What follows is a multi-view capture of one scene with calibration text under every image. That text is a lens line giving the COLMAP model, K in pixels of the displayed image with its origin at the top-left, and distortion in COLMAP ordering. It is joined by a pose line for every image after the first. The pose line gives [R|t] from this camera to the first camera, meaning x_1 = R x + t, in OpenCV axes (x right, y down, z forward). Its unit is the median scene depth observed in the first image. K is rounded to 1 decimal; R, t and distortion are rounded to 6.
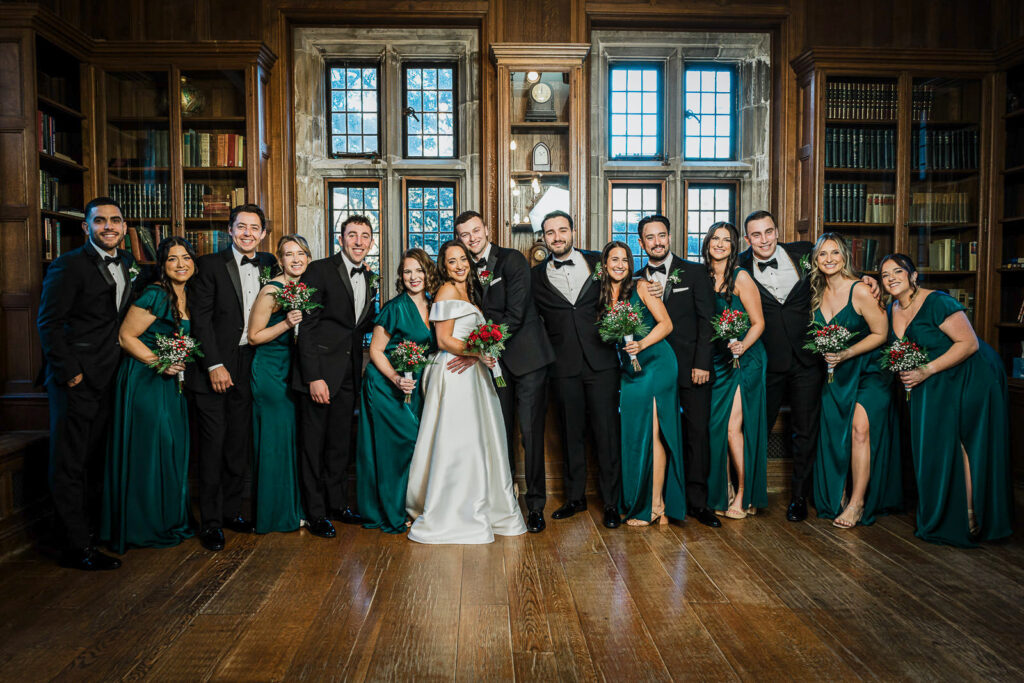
lens RADIAL K [[808.9, 0, 512.0], [0, 808.9, 341.5], [0, 0, 1]] dist [-0.007448, -0.007869]
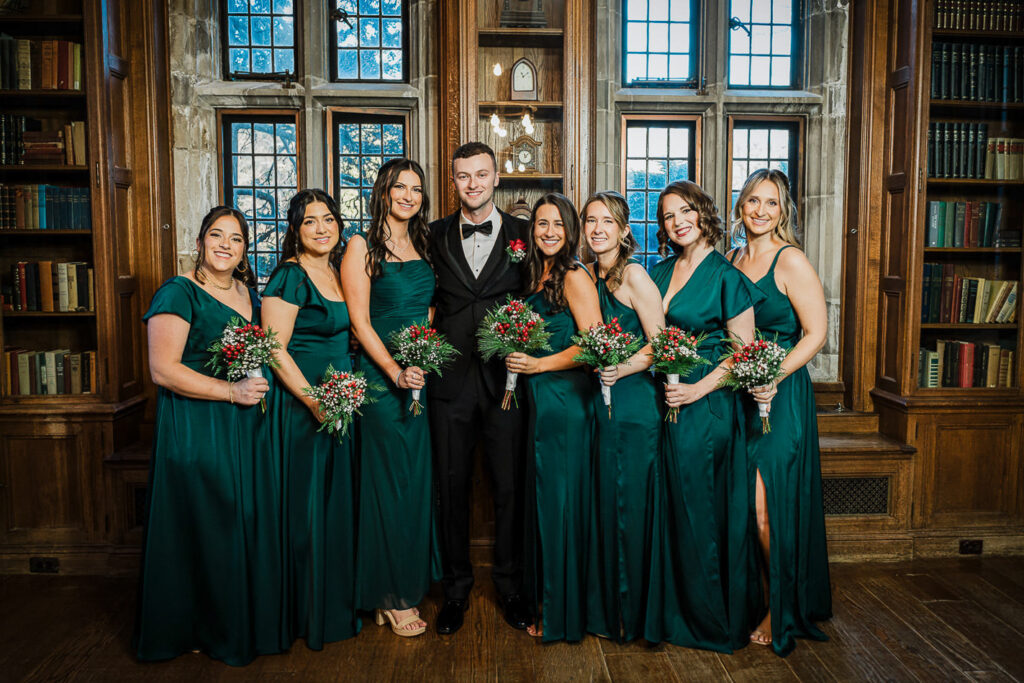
lens RADIAL K [[901.3, 0, 543.9], [0, 901.3, 329.2], [0, 0, 1]] dist [-0.009693, -0.006792]
pose [[0.999620, 0.002357, 0.027467, 0.030906], [-0.003192, 0.999534, 0.030366, -0.036940], [-0.027382, -0.030443, 0.999161, 0.213009]]
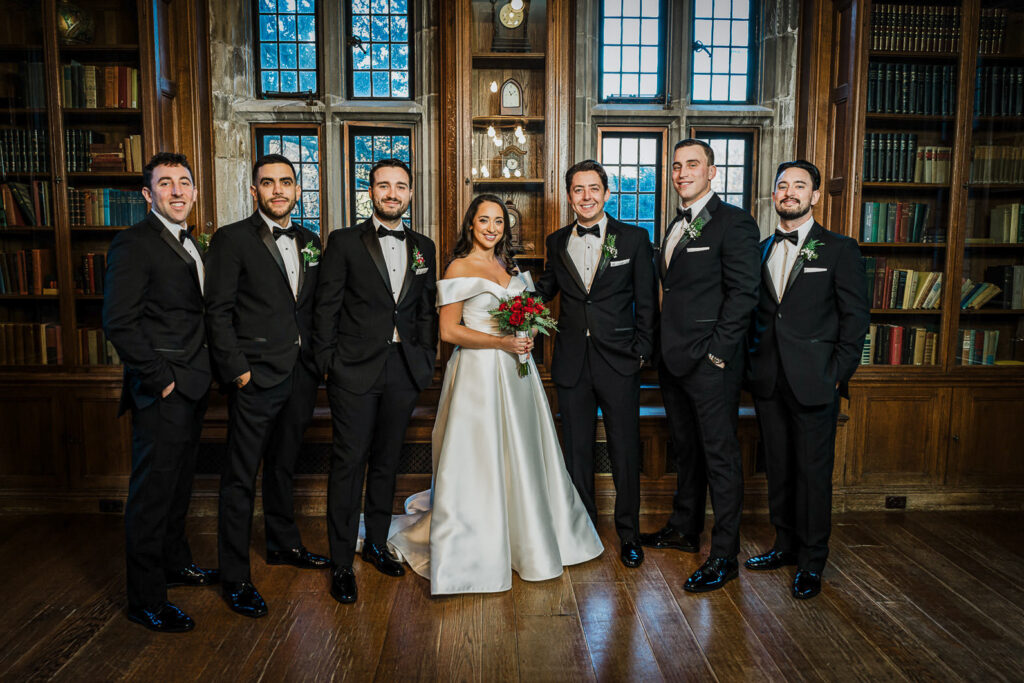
lens RADIAL K [[808.9, 0, 512.0], [0, 808.9, 341.5], [0, 0, 1]] dist [-0.007448, -0.007869]
pose [[0.999912, 0.007749, -0.010731, 0.044528], [-0.007099, 0.998211, 0.059374, -0.032364], [0.011172, -0.059292, 0.998178, 0.174807]]
